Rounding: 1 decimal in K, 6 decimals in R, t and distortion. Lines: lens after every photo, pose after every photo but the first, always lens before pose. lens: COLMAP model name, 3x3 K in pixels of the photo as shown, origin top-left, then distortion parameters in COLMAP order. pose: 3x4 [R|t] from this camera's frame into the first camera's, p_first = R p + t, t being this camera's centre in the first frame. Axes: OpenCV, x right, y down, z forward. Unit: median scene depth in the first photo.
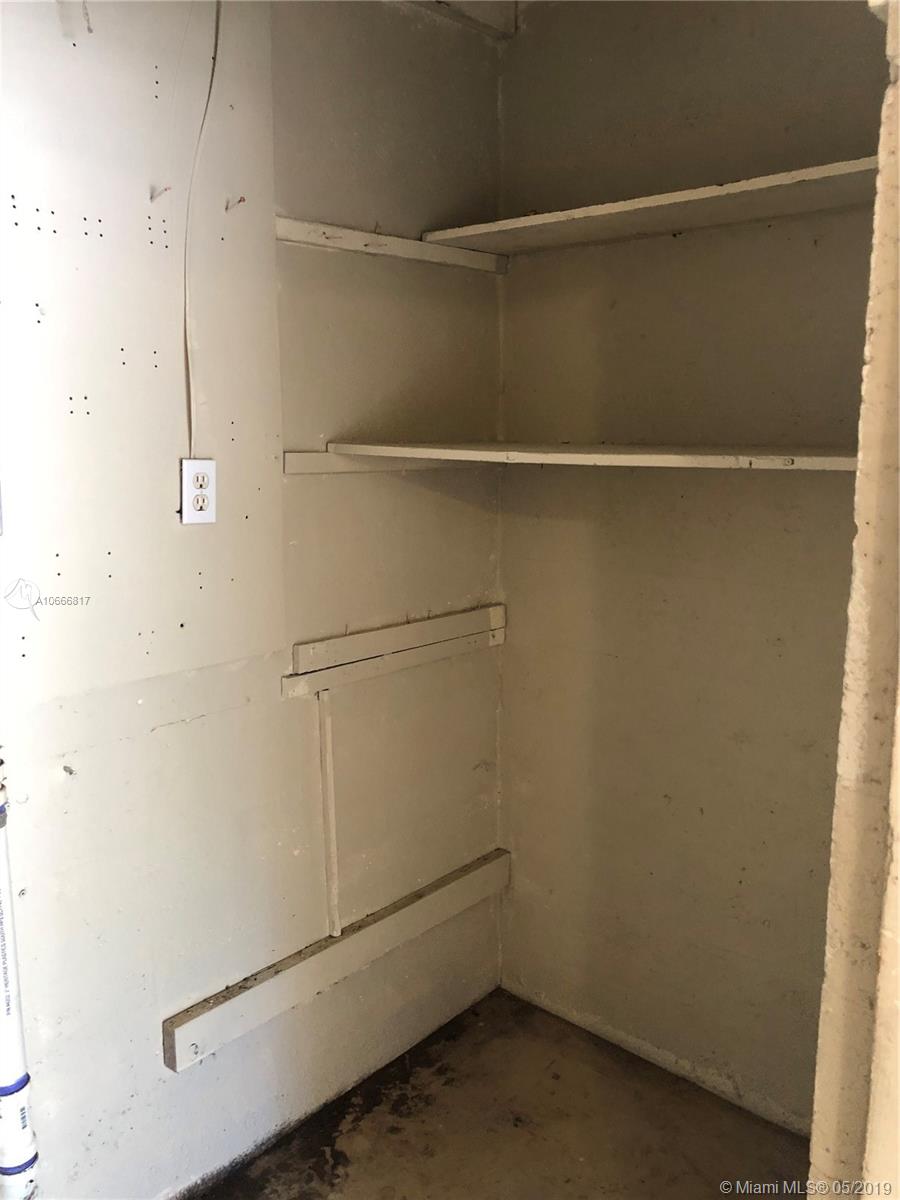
lens RADIAL K [[990.9, 0, 450.0], [0, 990.9, 600.0], [0, 0, 1]] dist [0.083675, -0.125302]
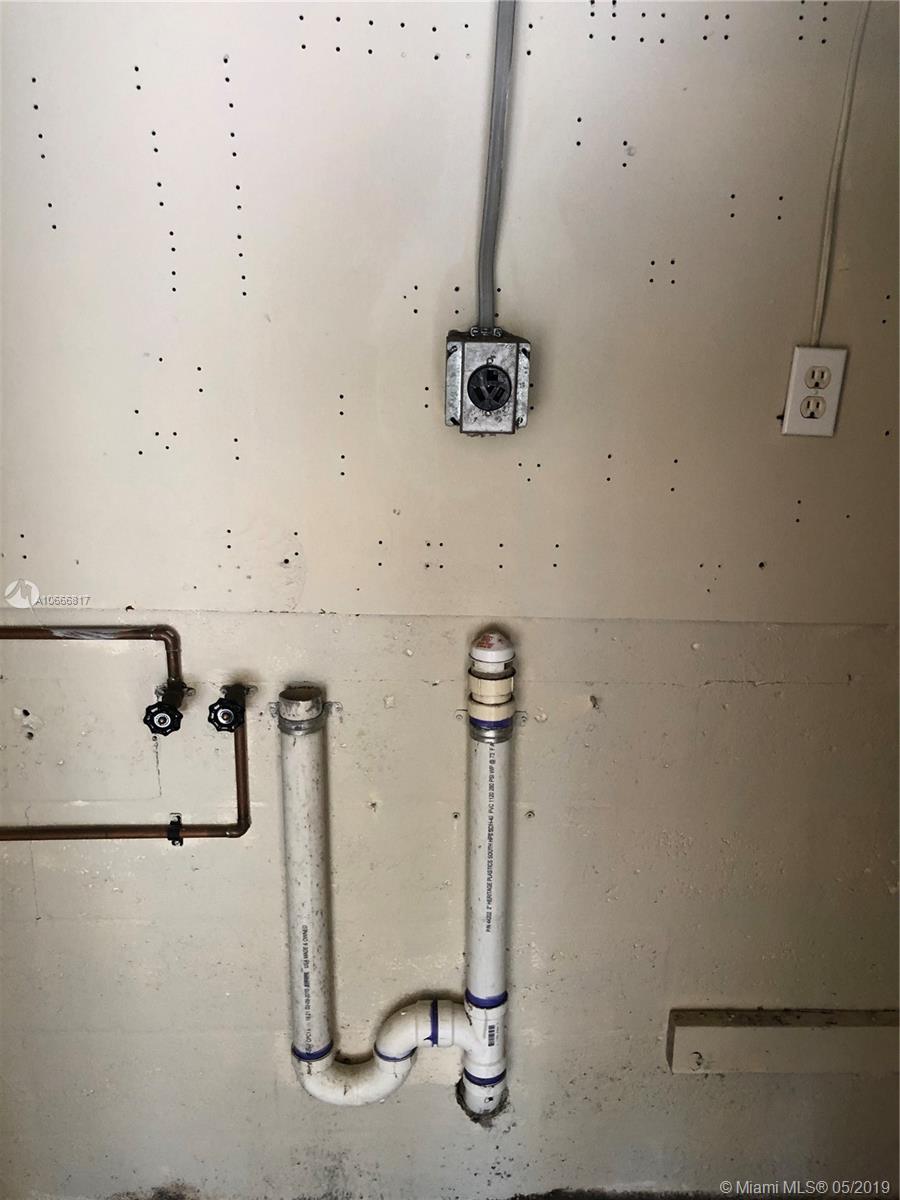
lens RADIAL K [[1007.6, 0, 450.0], [0, 1007.6, 600.0], [0, 0, 1]] dist [0.020339, -0.005213]
pose [[0.675507, 0.225151, -0.702138, 0.125775], [-0.146904, 0.974245, 0.171073, -0.047290], [0.722571, -0.012414, 0.691185, 0.286925]]
